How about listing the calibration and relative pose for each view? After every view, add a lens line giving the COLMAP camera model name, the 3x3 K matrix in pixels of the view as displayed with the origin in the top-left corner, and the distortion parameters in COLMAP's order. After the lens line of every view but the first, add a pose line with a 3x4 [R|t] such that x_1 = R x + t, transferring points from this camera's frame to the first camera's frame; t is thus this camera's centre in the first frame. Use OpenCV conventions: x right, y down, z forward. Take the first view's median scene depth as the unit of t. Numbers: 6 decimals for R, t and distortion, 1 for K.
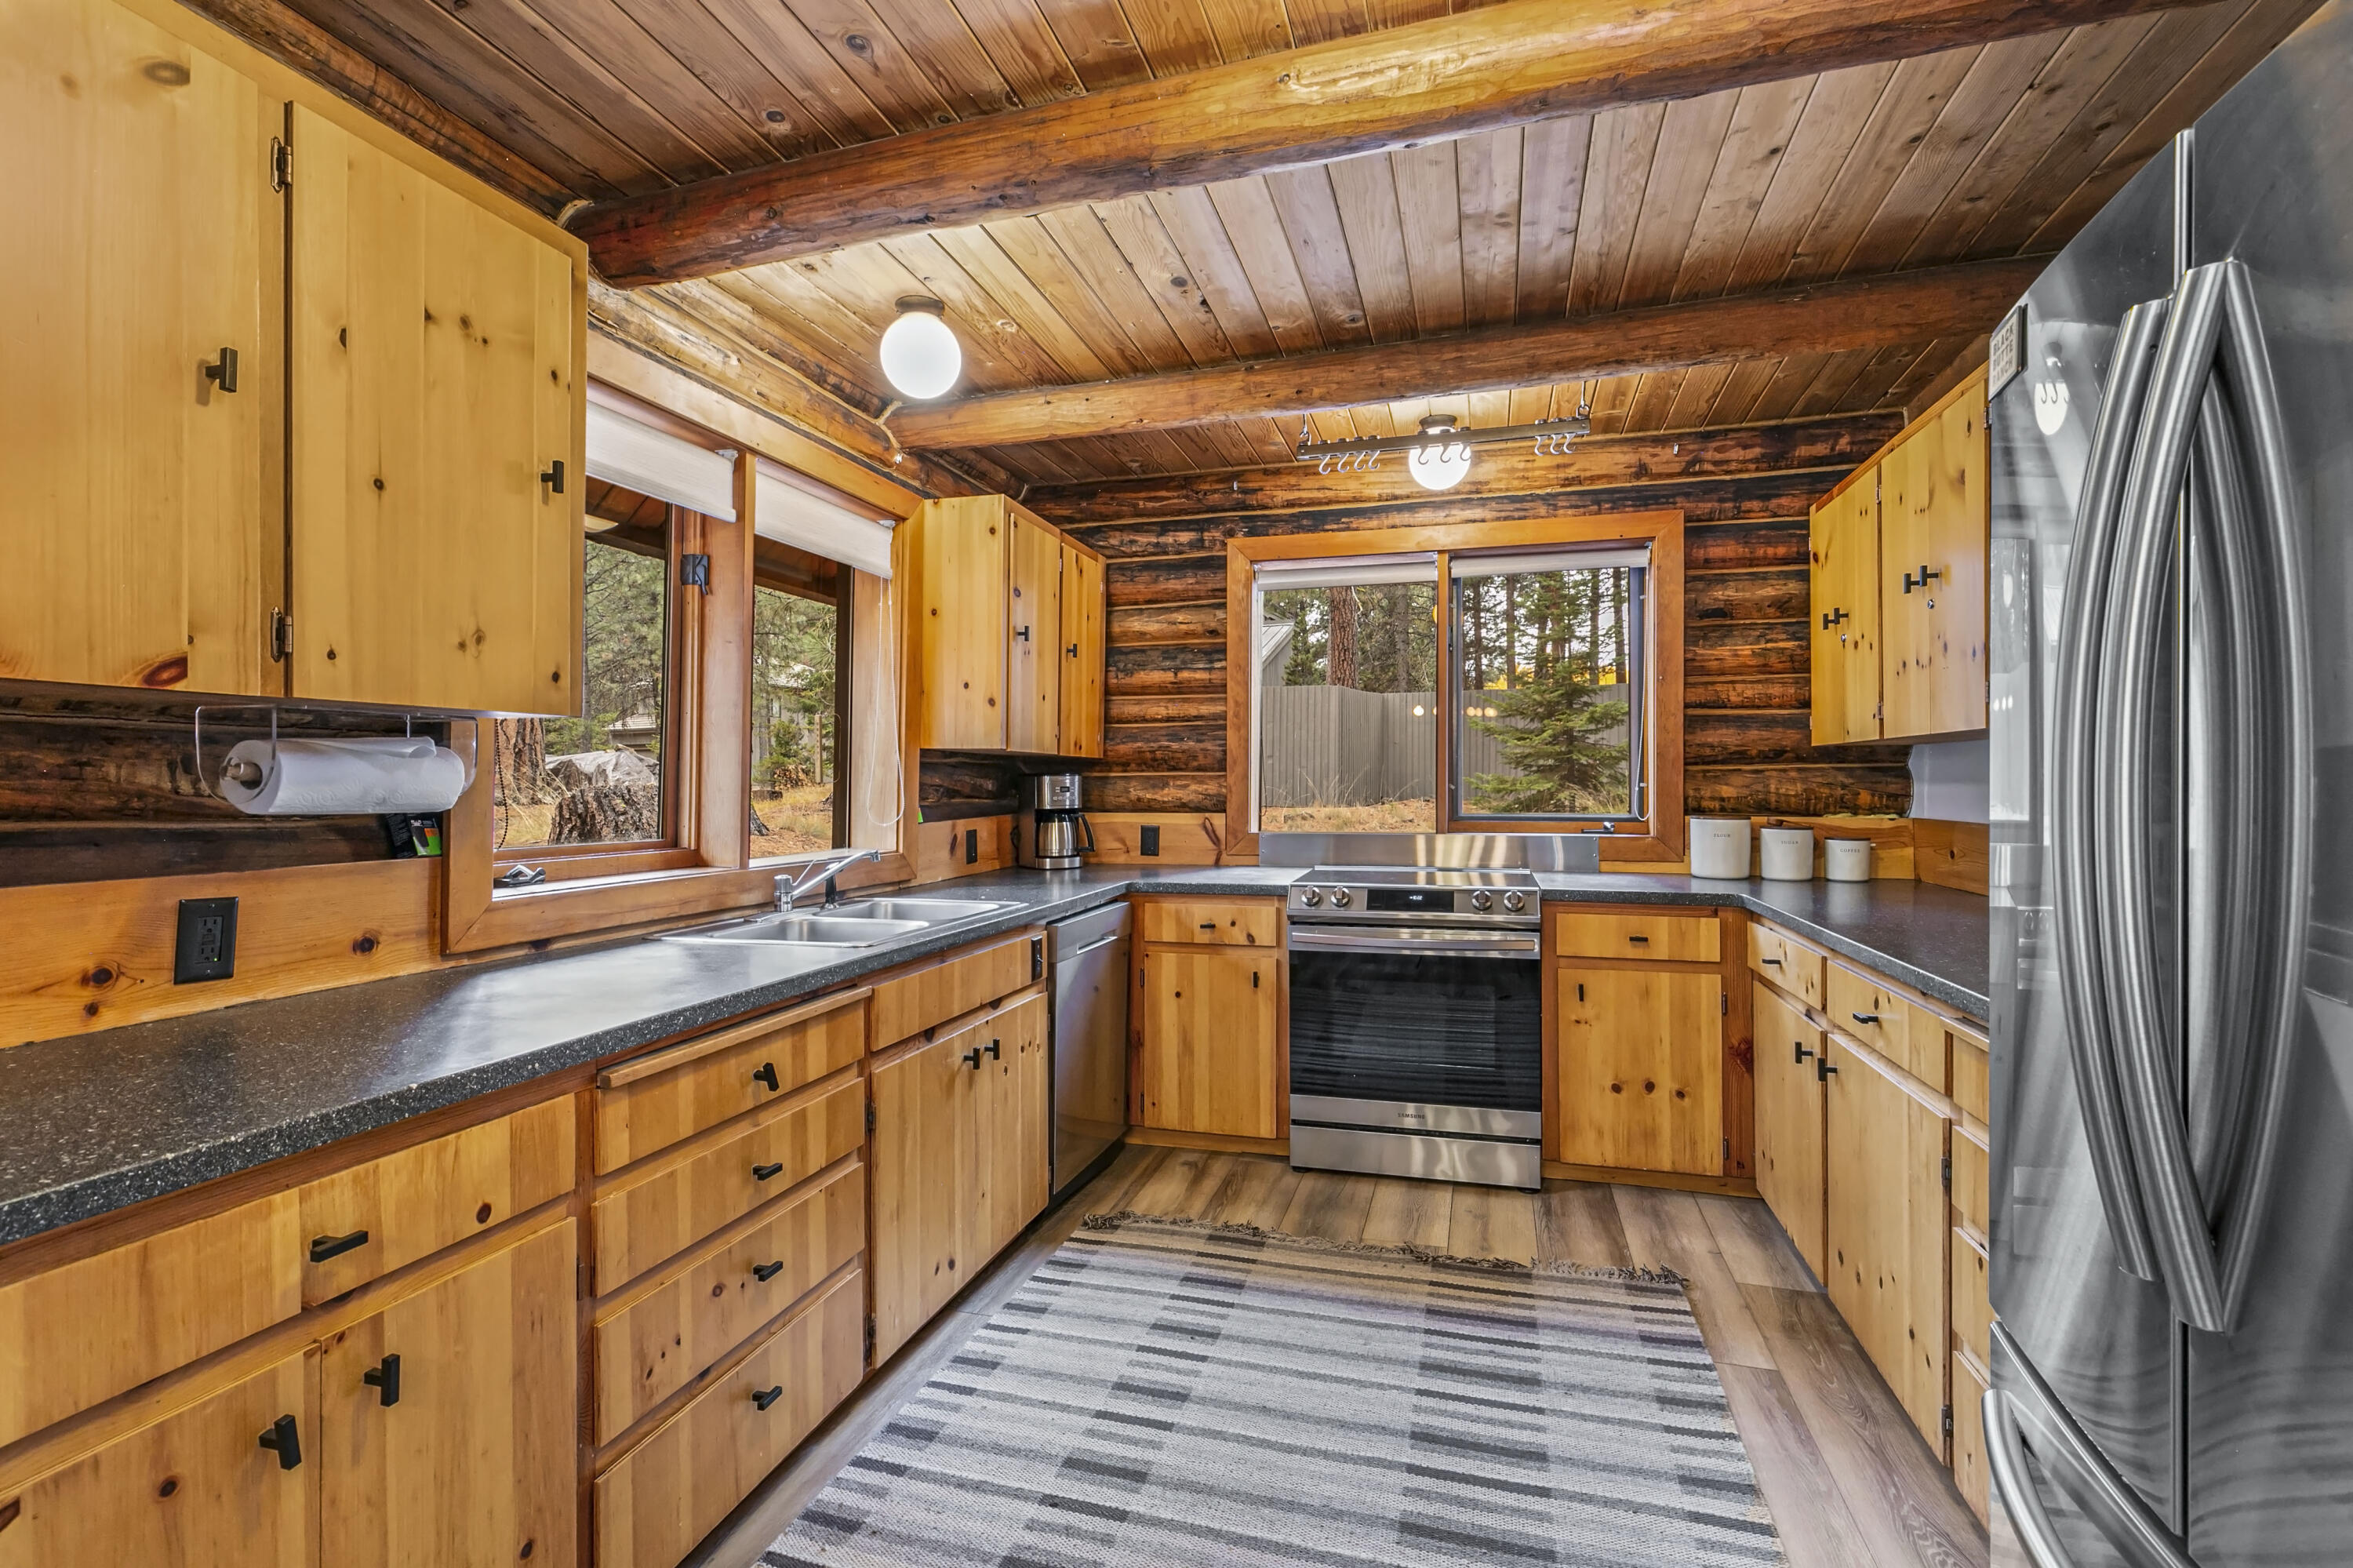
lens RADIAL K [[1072.2, 0, 1172.5], [0, 1072.2, 794.7], [0, 0, 1]] dist [0.012560, -0.002063]
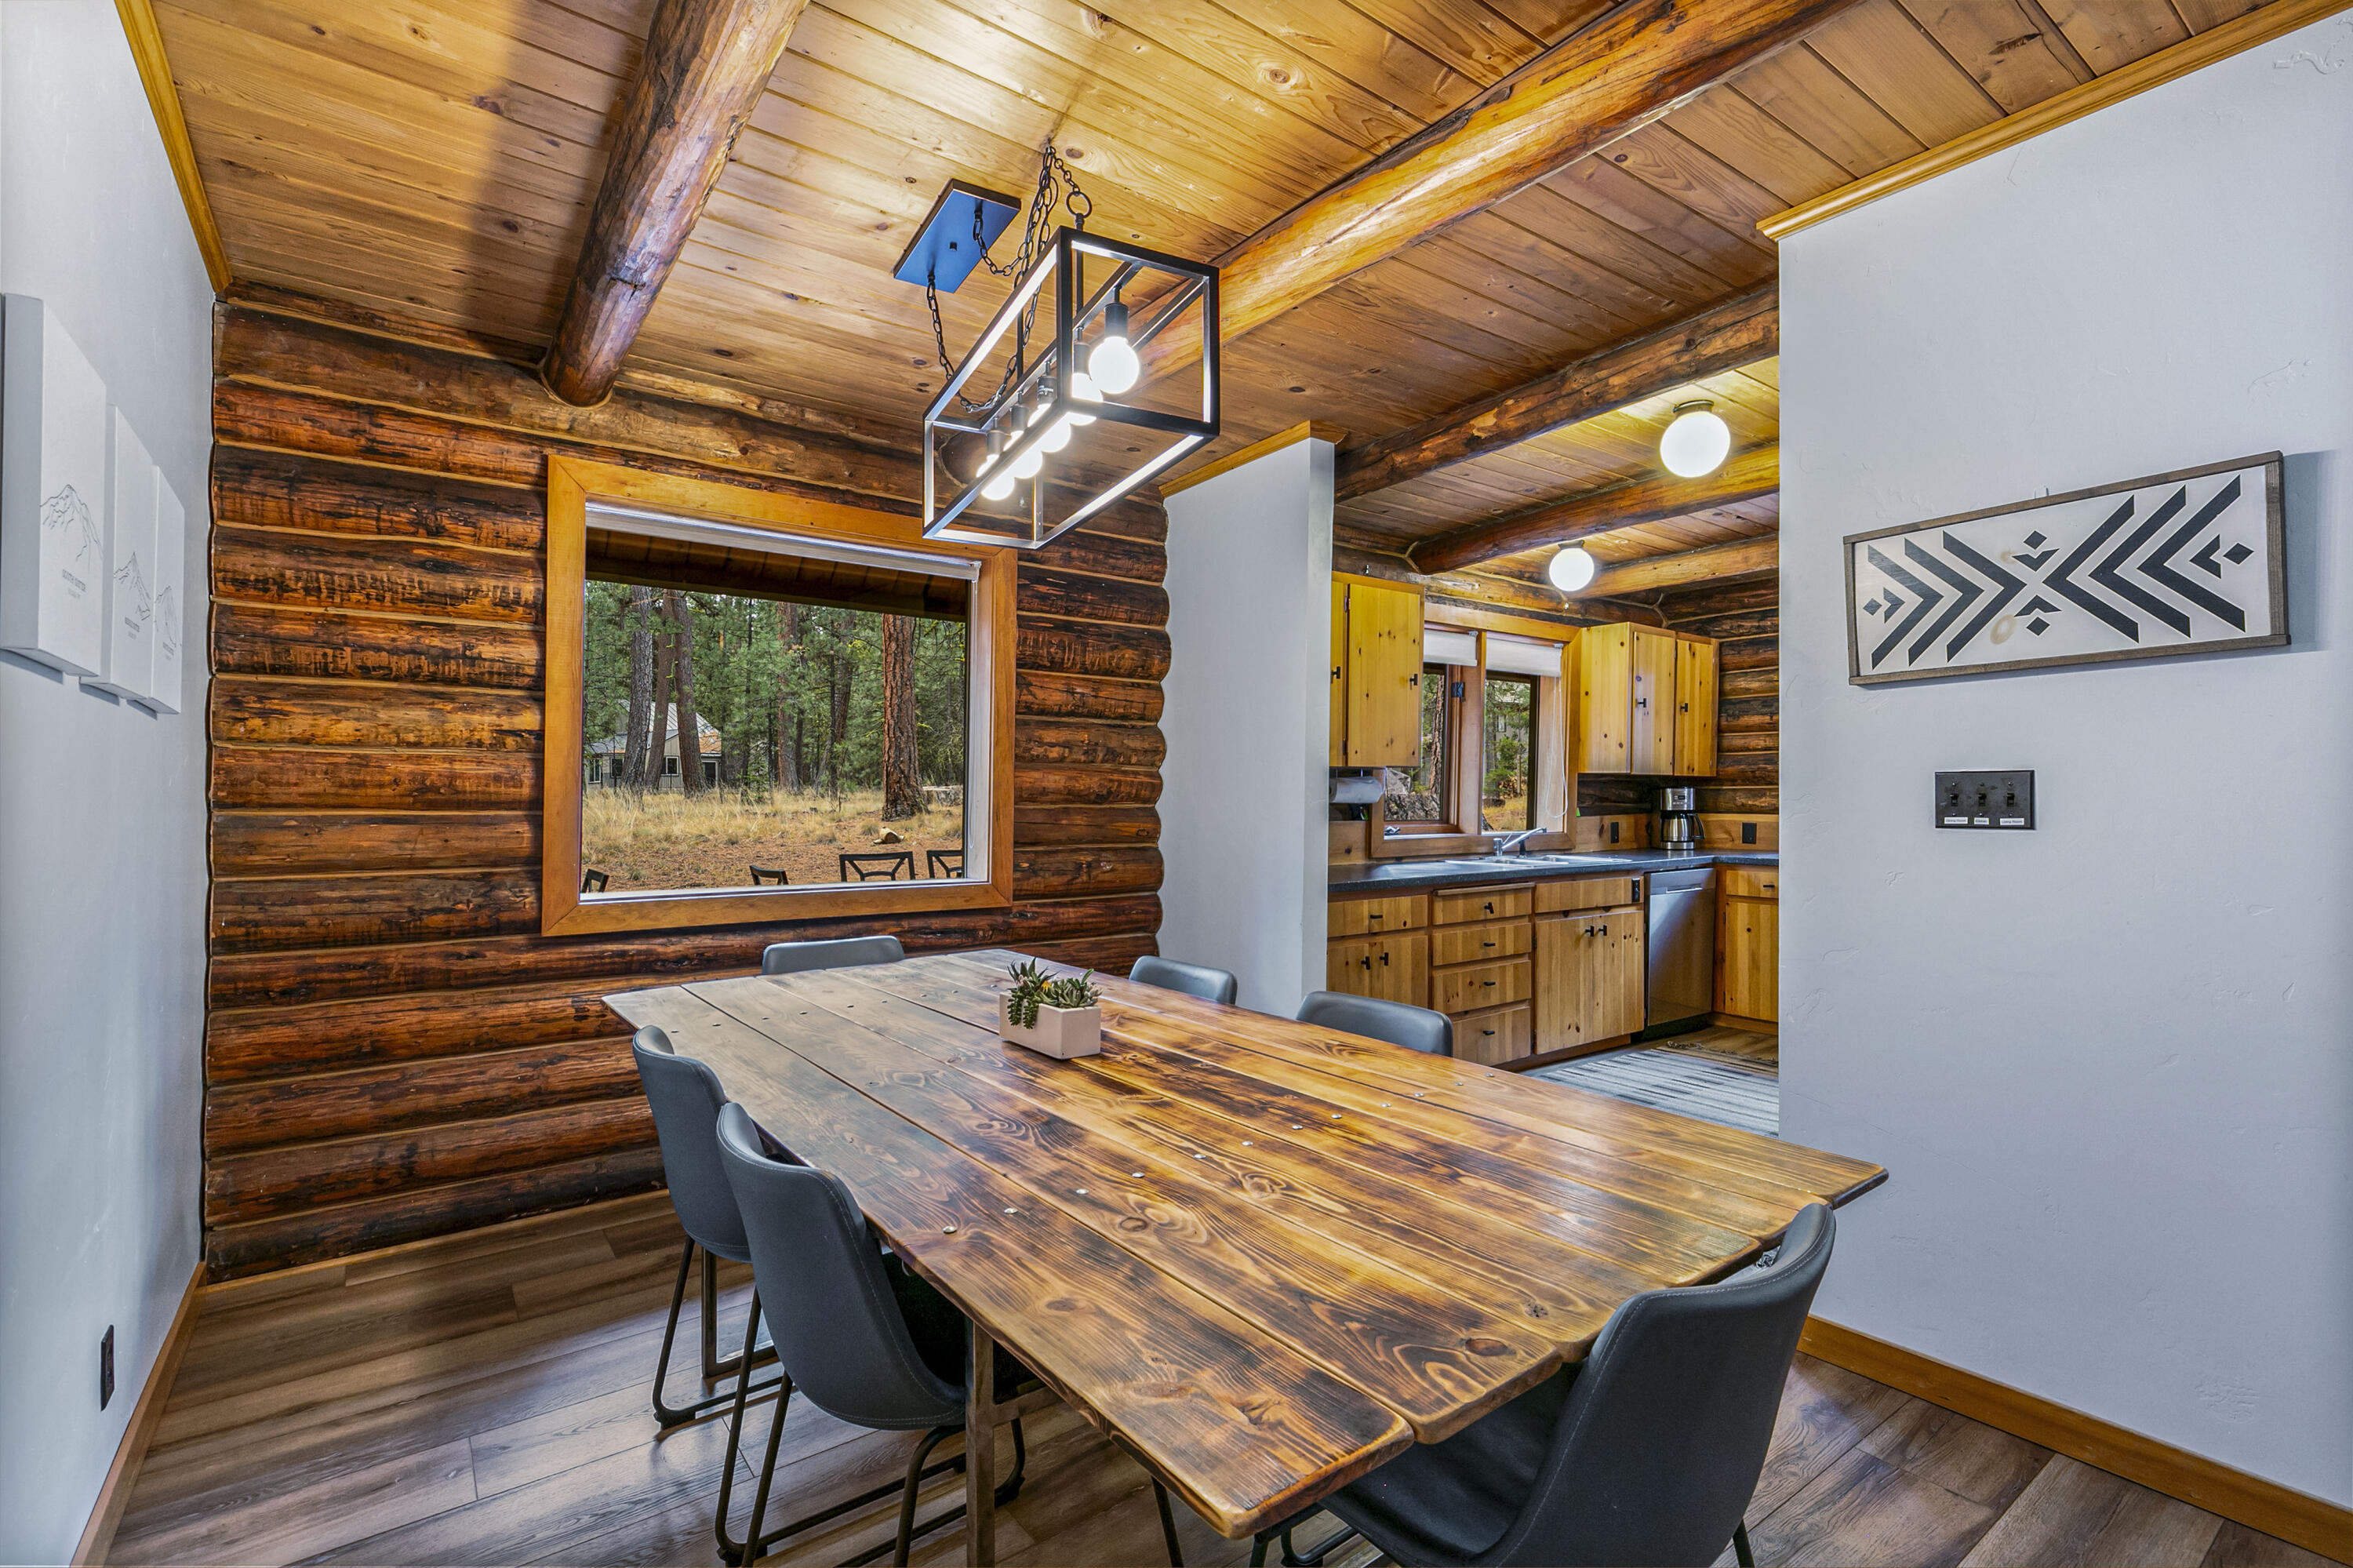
lens RADIAL K [[1072.2, 0, 1171.9], [0, 1072.2, 790.9], [0, 0, 1]] dist [0.012560, -0.002063]
pose [[0.795043, 0.001323, -0.606551, 0.309718], [-0.009221, 0.999908, -0.009905, 0.009370], [0.606482, 0.013468, 0.794983, -0.809833]]
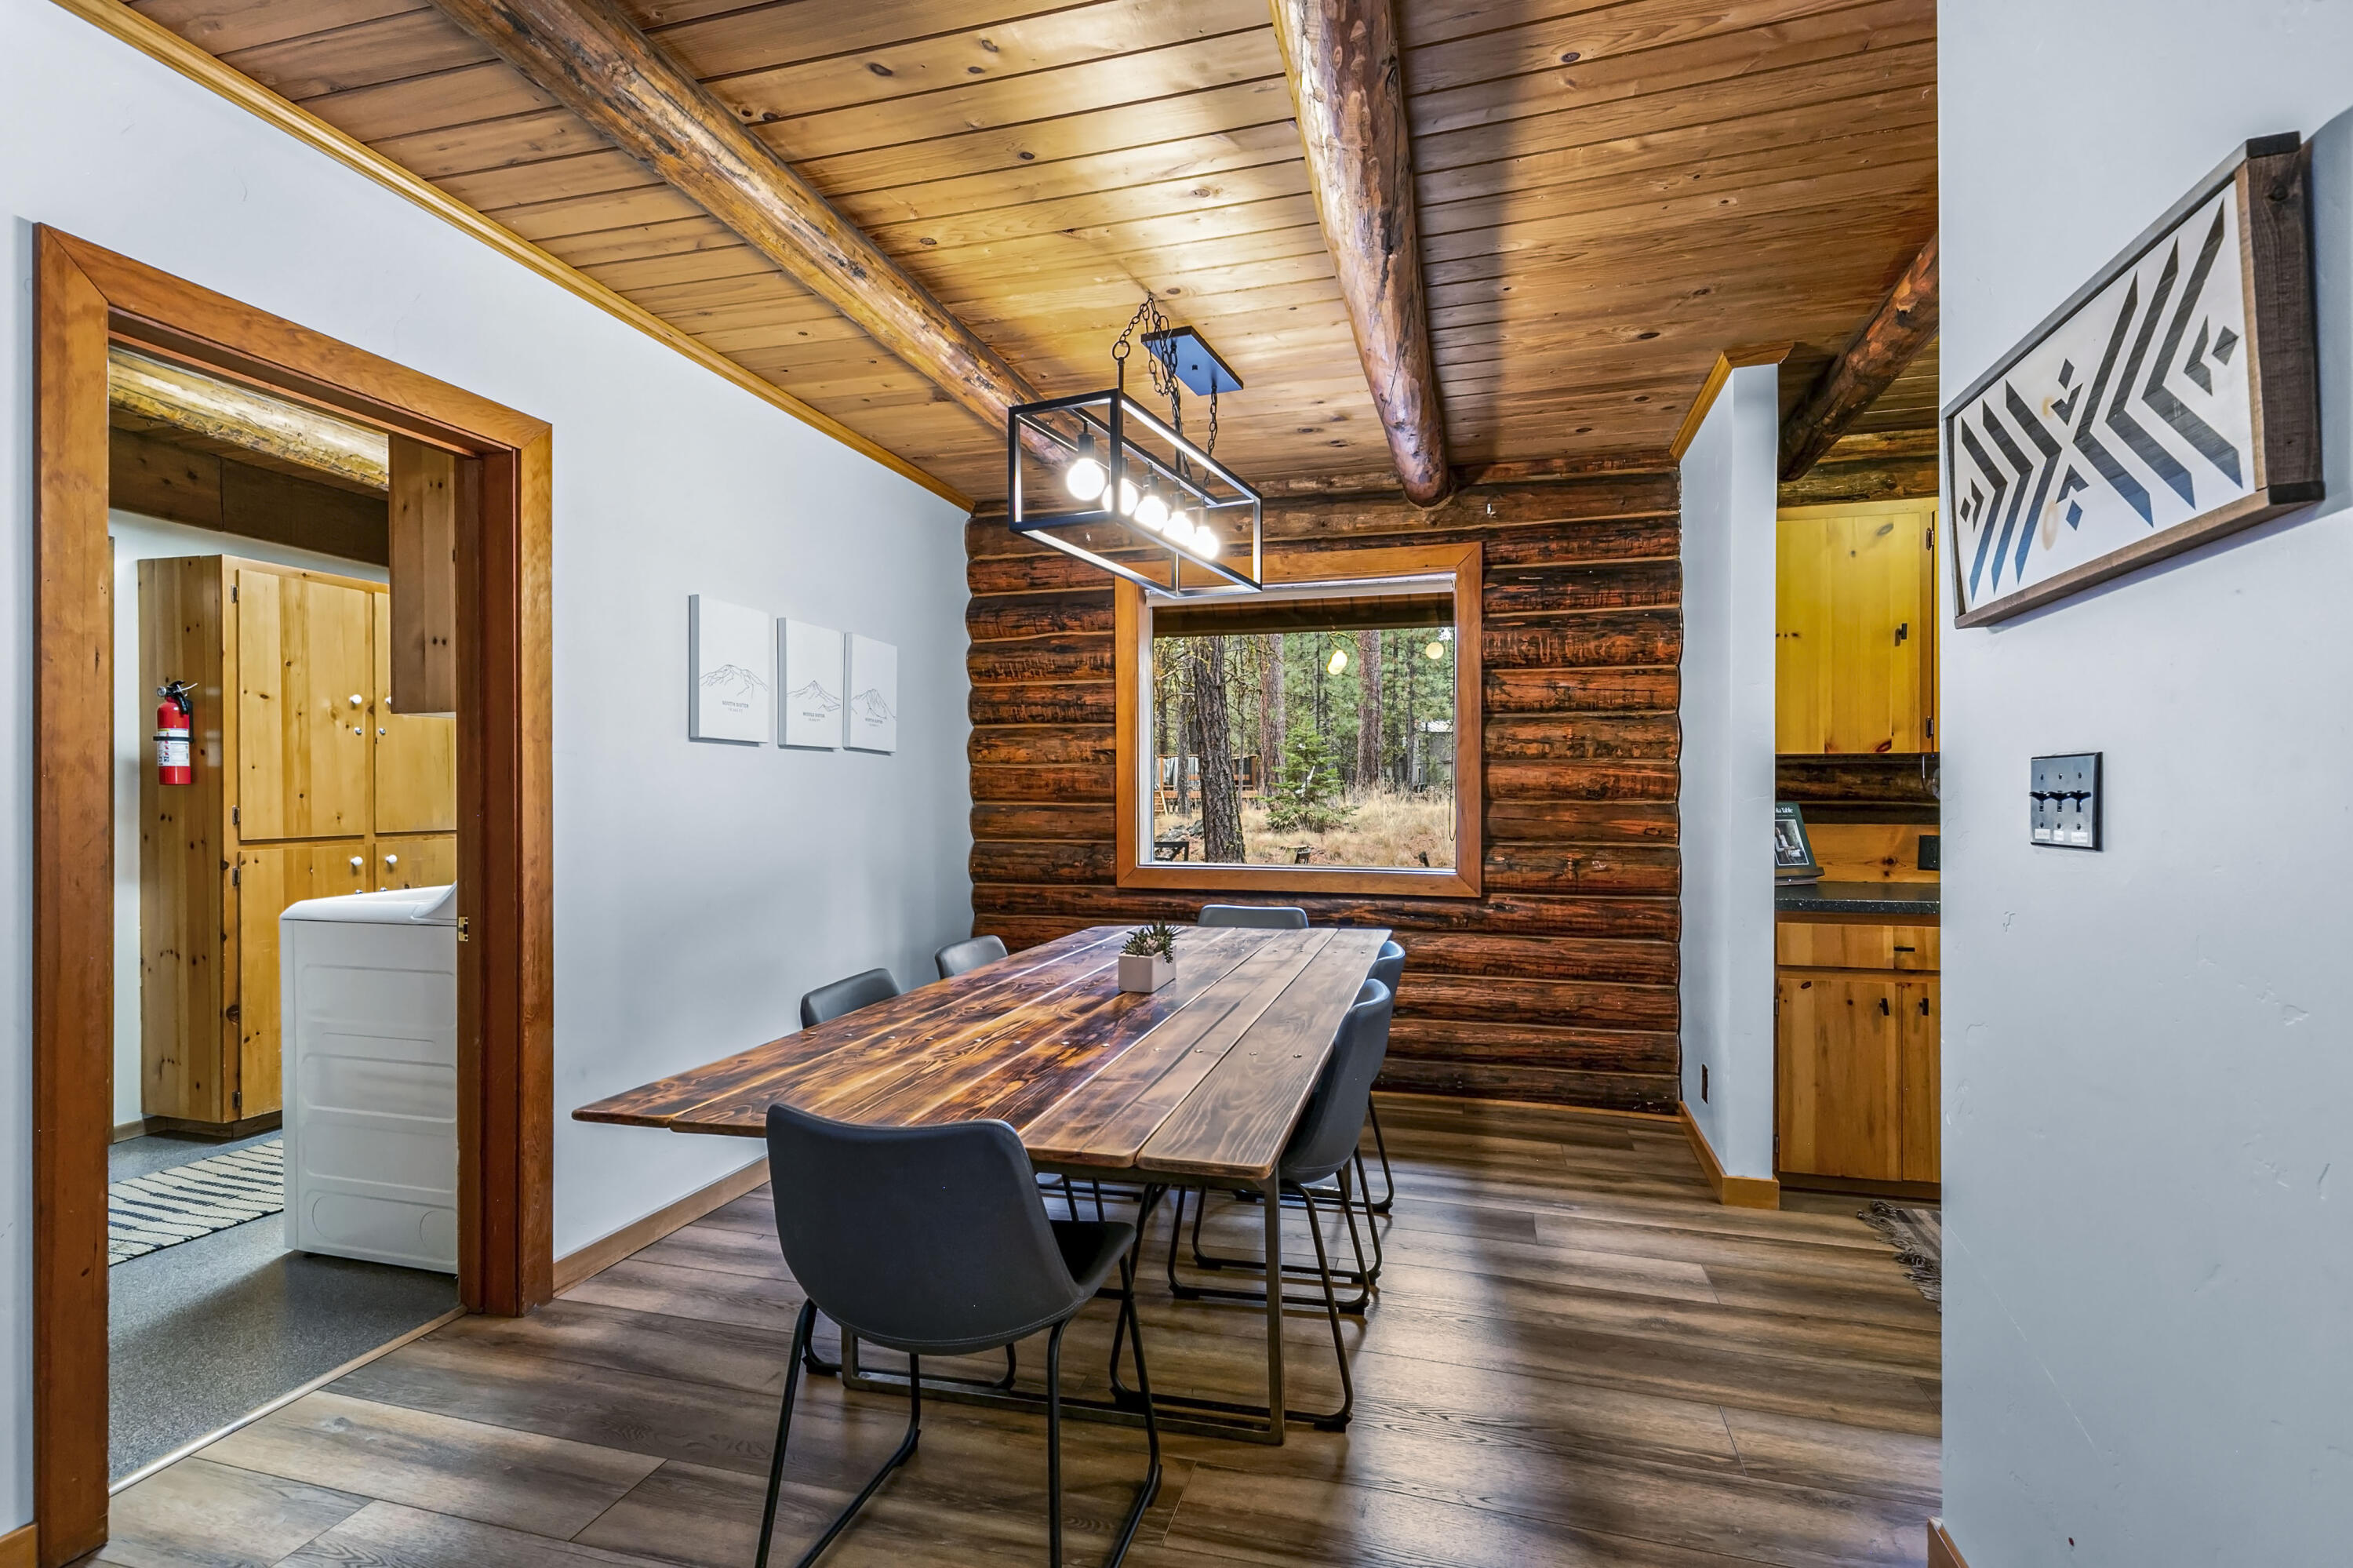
lens RADIAL K [[1072.2, 0, 1156.4], [0, 1072.2, 791.1], [0, 0, 1]] dist [0.012560, -0.002063]
pose [[-0.001981, 0.004087, -0.999990, 0.708871], [-0.005944, 0.999974, 0.004099, 0.000514], [0.999980, 0.005953, -0.001957, -0.331065]]
